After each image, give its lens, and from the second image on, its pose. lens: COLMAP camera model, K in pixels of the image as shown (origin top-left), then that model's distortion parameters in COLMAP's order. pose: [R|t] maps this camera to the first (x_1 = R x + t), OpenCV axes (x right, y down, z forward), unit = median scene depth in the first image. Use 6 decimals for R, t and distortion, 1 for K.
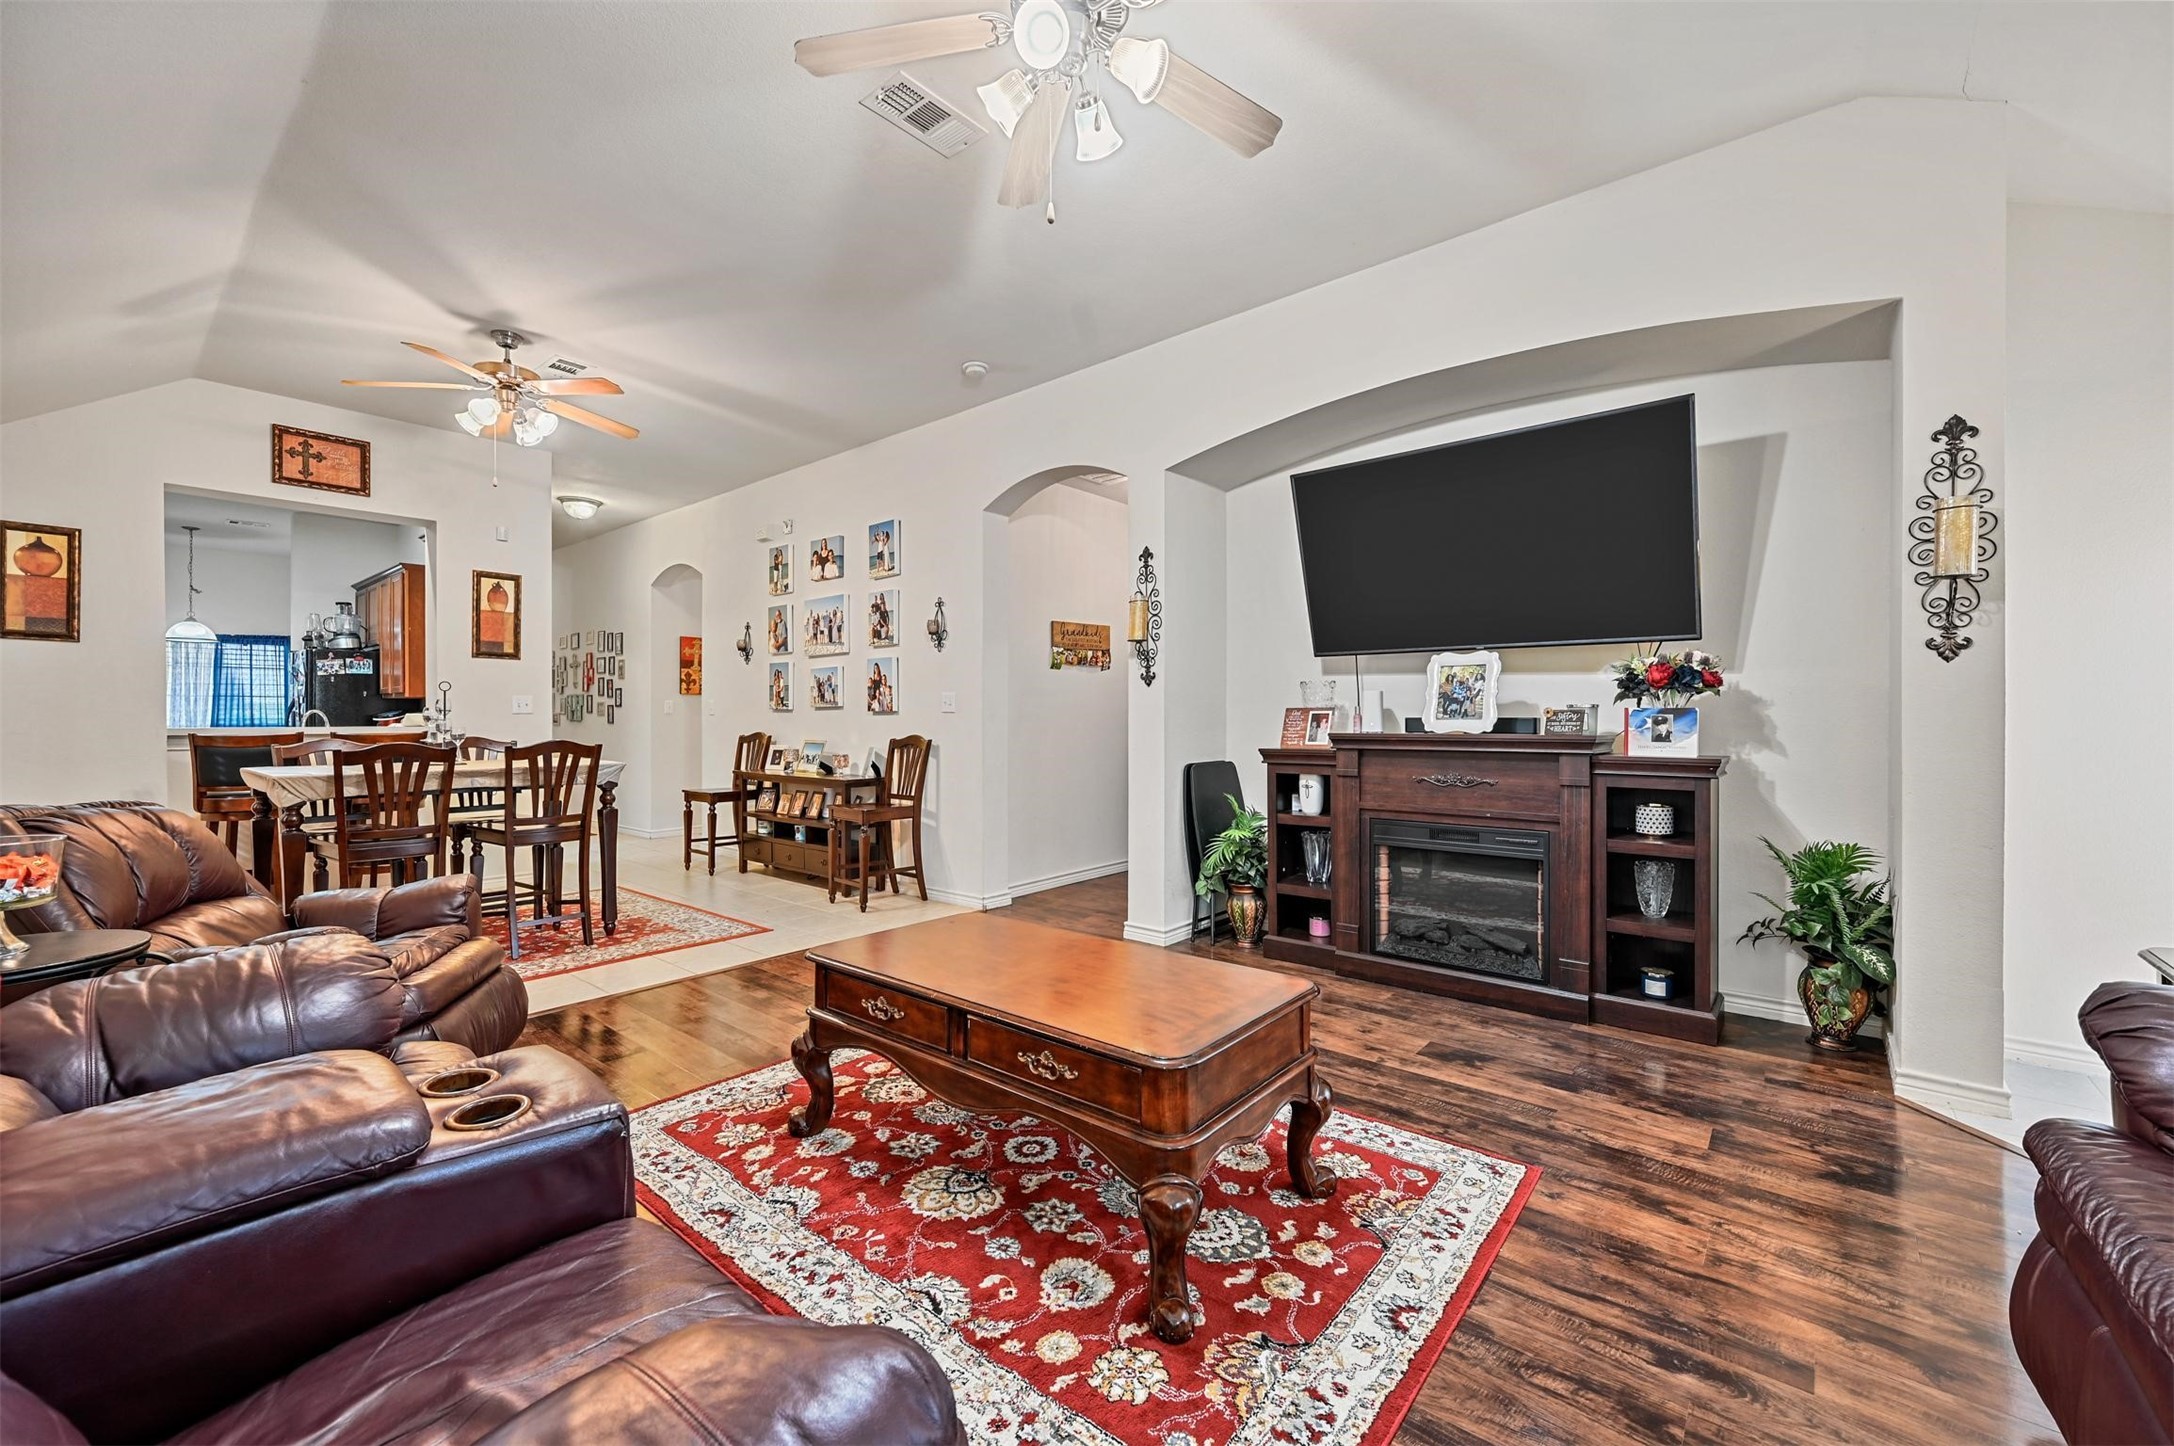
lens RADIAL K [[859.7, 0, 1097.5], [0, 859.7, 718.1], [0, 0, 1]] dist [-0.001586, -0.000080]
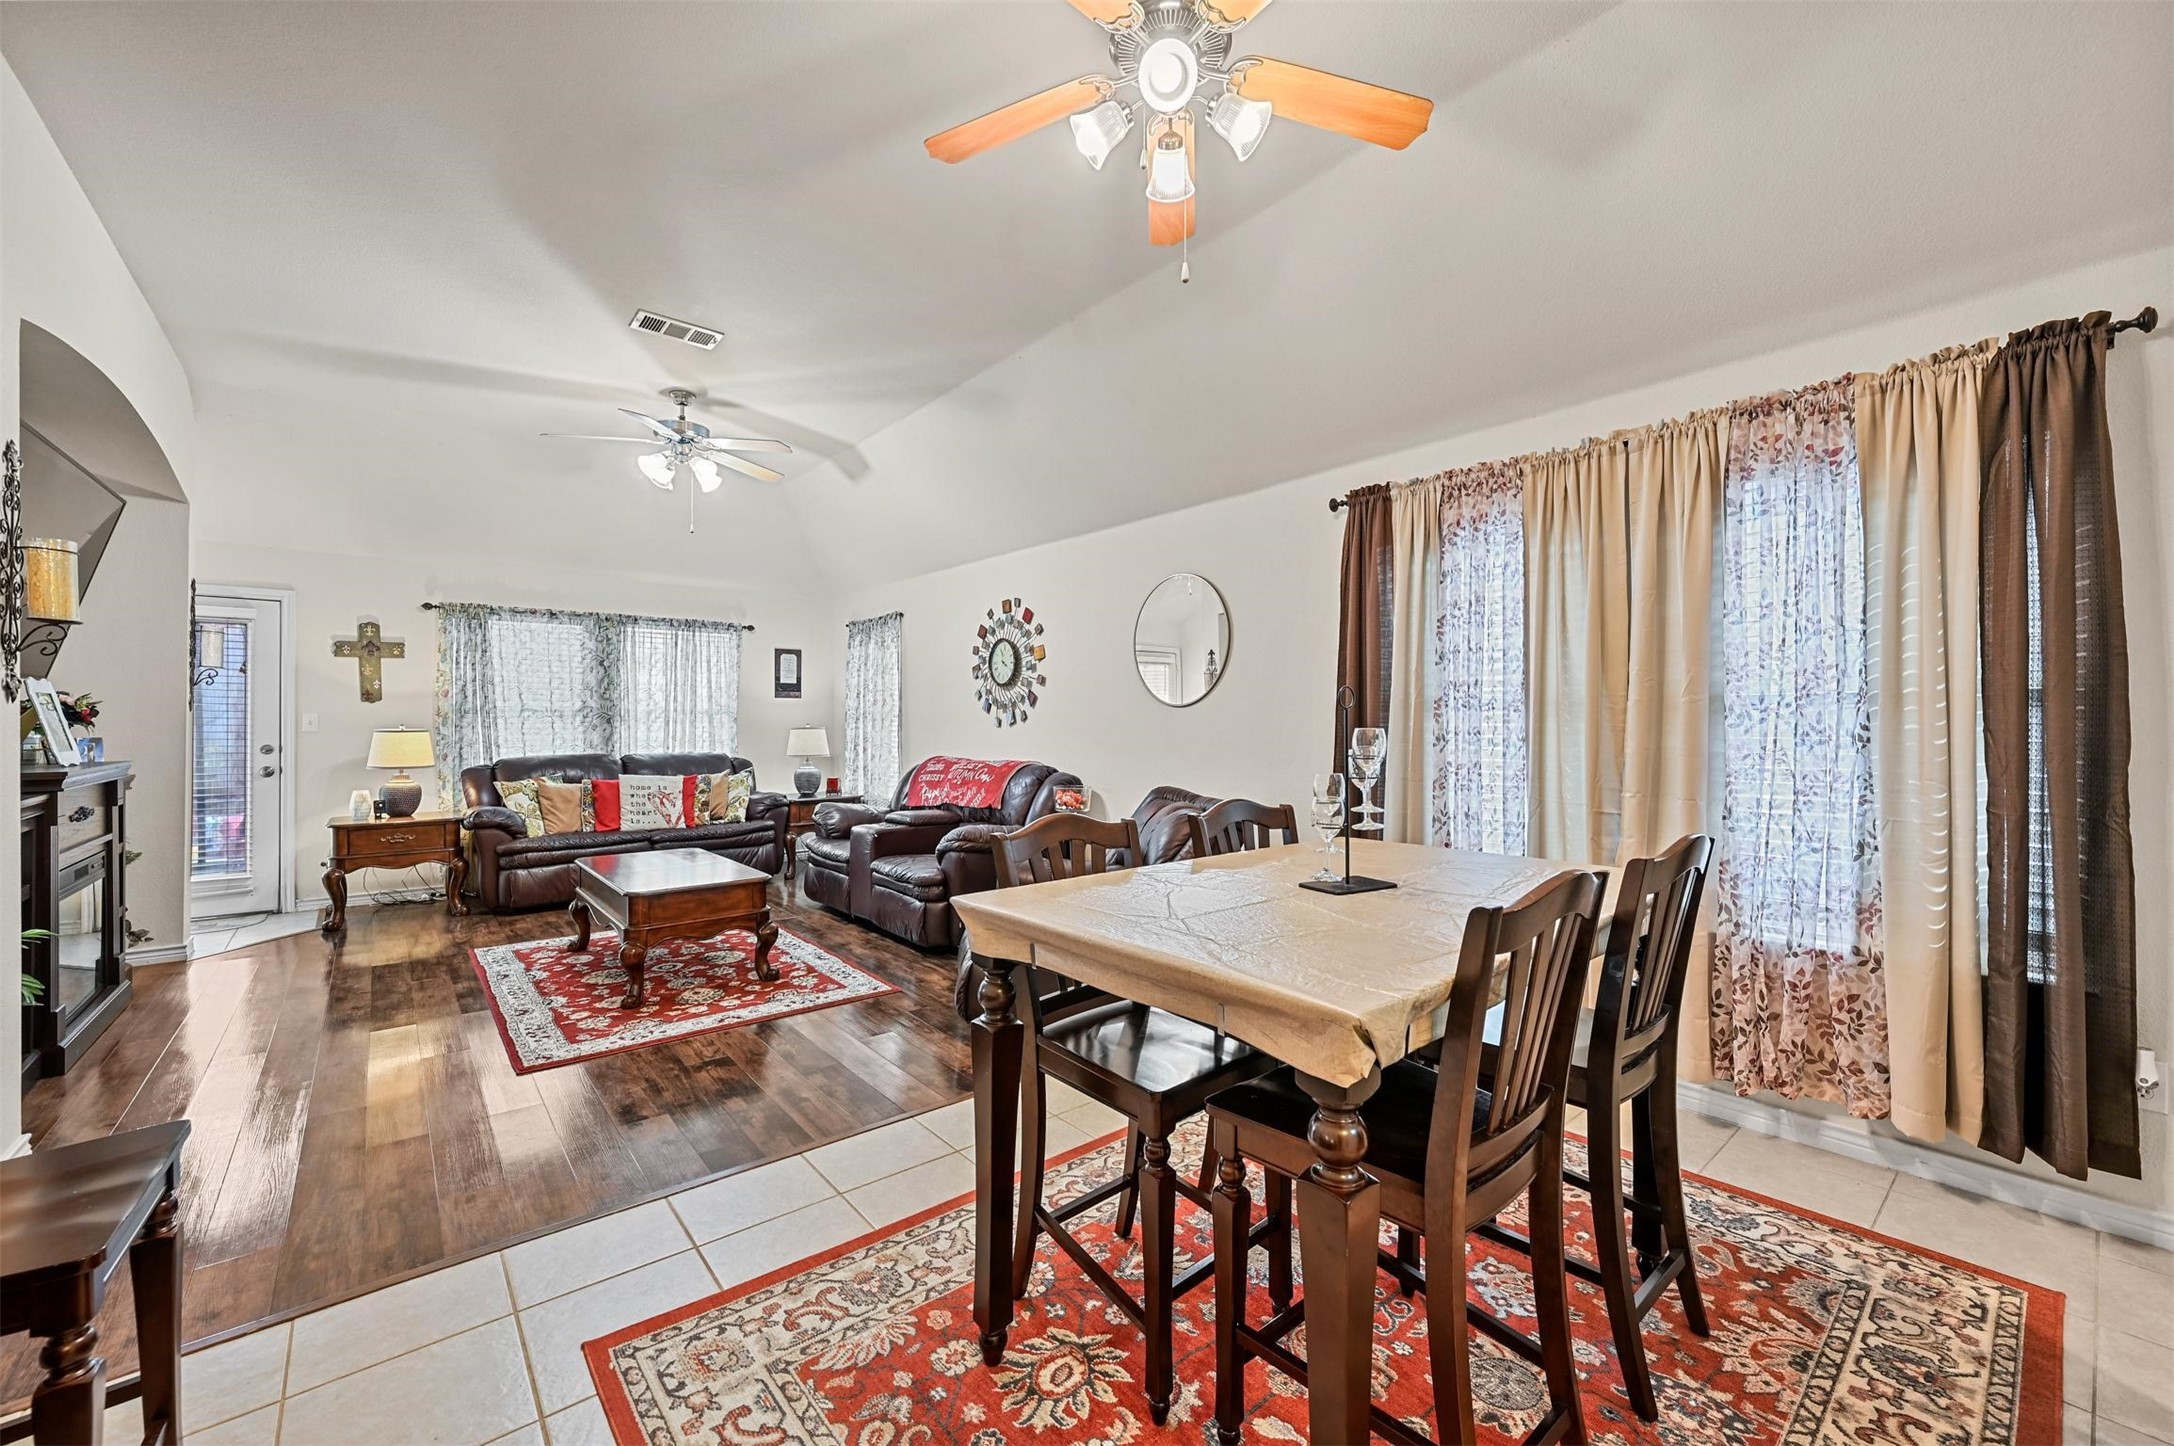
lens RADIAL K [[859.7, 0, 1097.5], [0, 859.7, 718.1], [0, 0, 1]] dist [-0.001586, -0.000080]
pose [[-0.985047, -0.000329, 0.172283, -1.417045], [-0.001441, 0.999979, -0.006331, -0.048991], [-0.172278, -0.006485, -0.985027, 2.850082]]
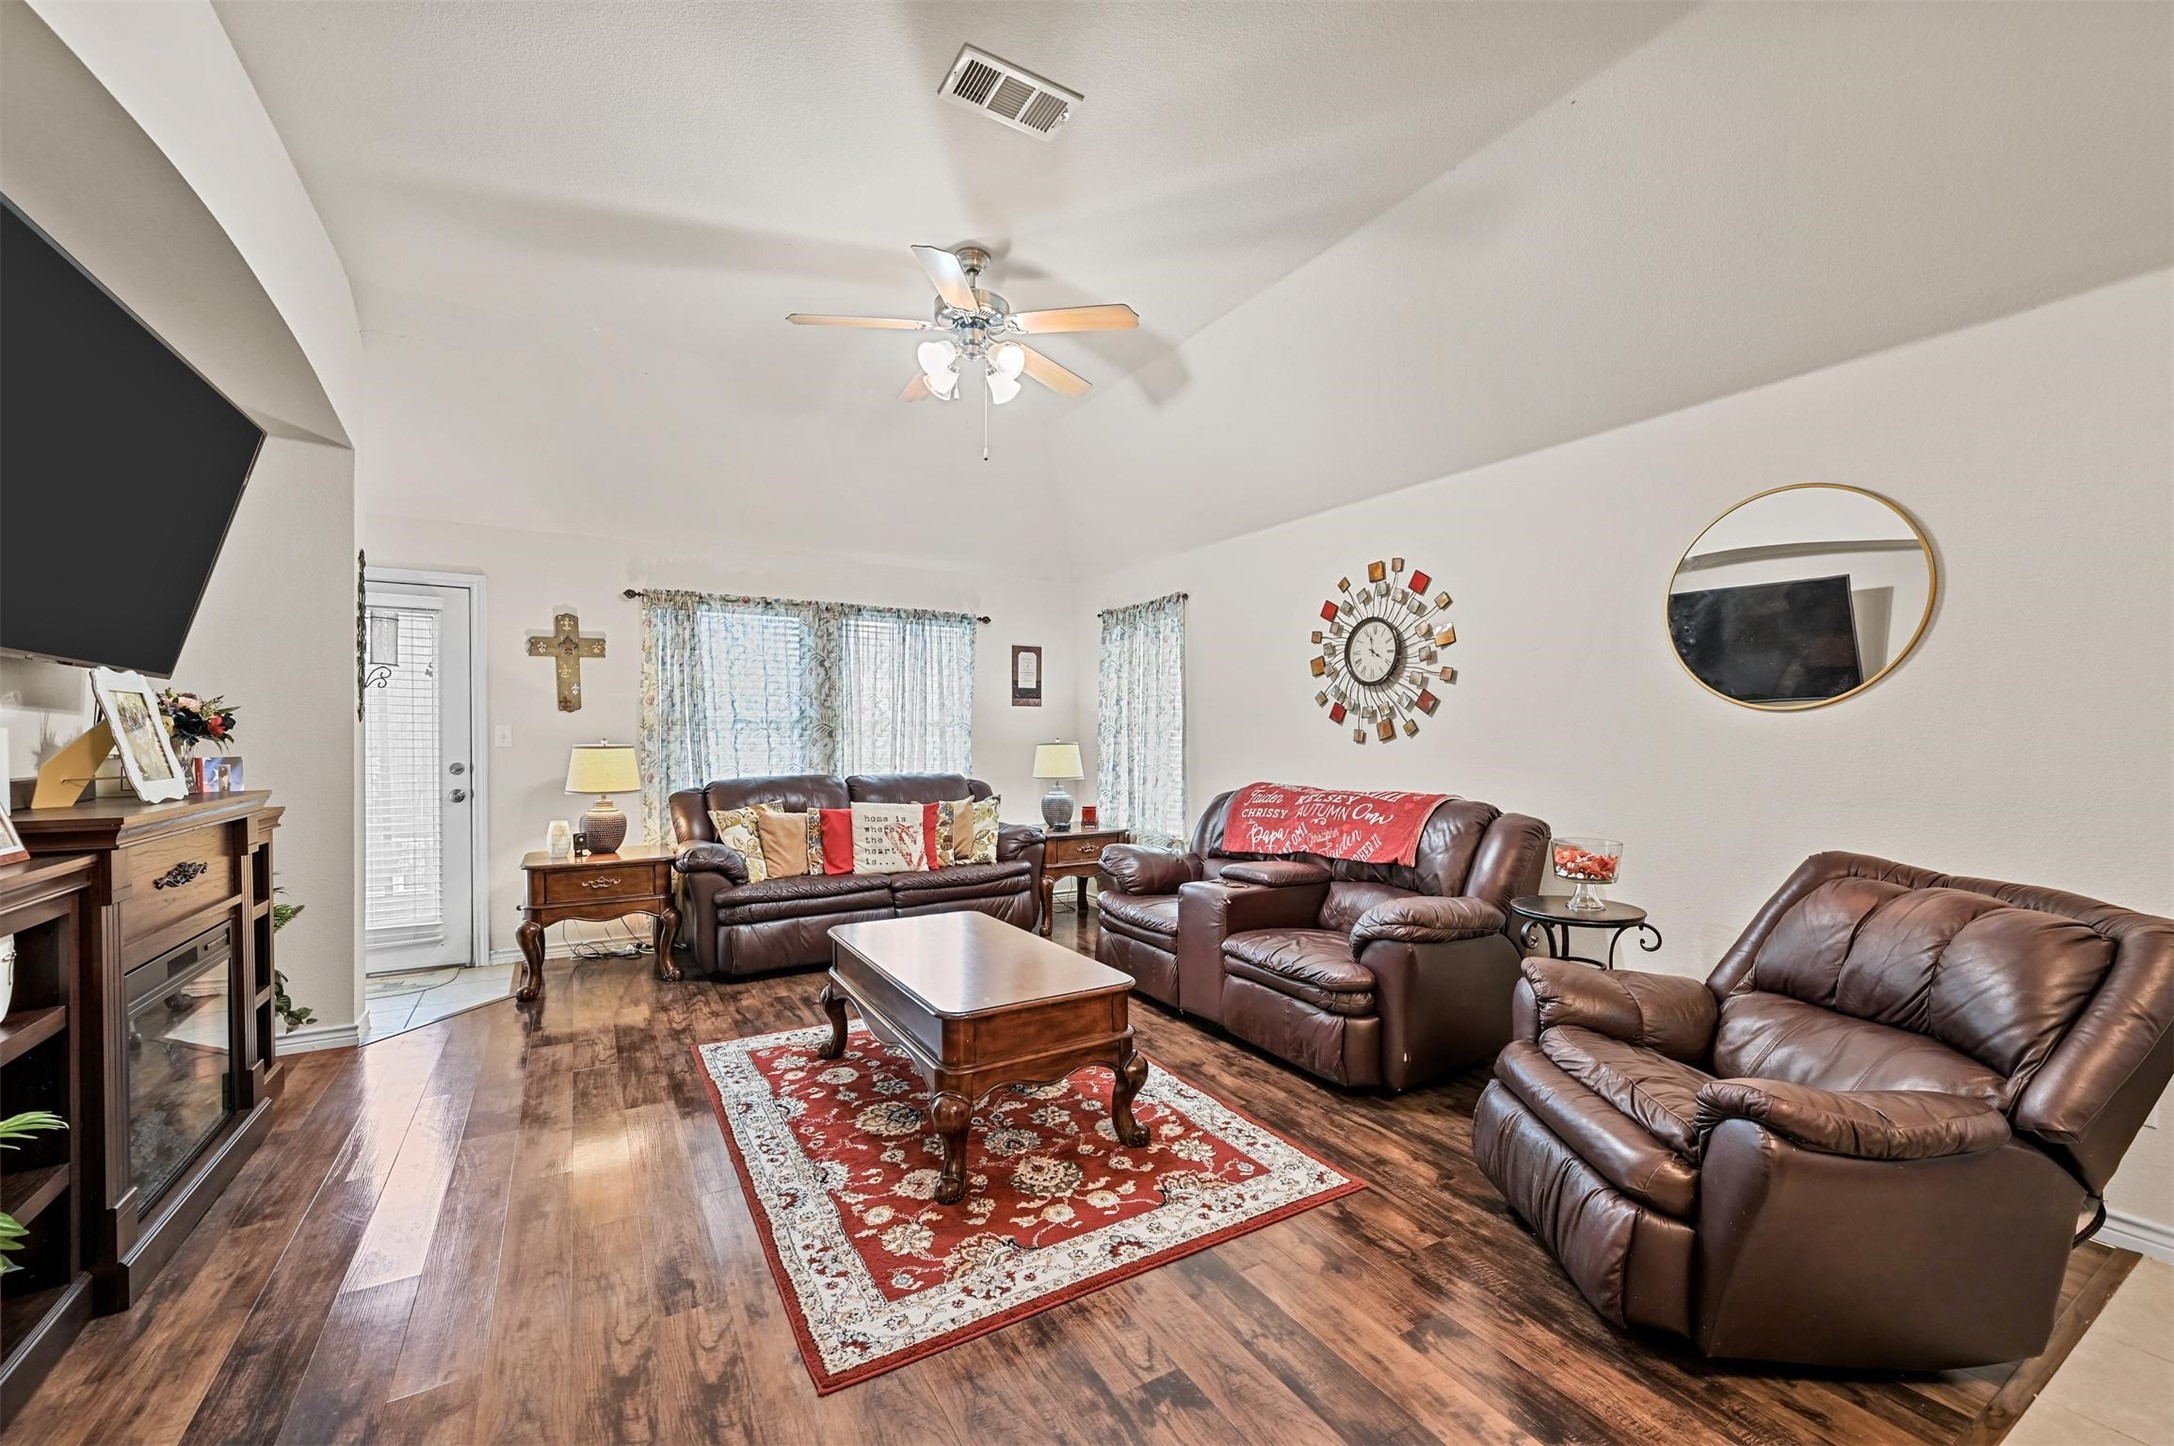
lens RADIAL K [[869.2, 0, 1095.3], [0, 869.2, 744.8], [0, 0, 1]] dist [-0.001096, 0.000007]
pose [[-0.945693, -0.005618, 0.325012, -0.710256], [-0.002861, 0.999956, 0.008960, -0.050161], [-0.325048, 0.007544, -0.945667, 2.260910]]
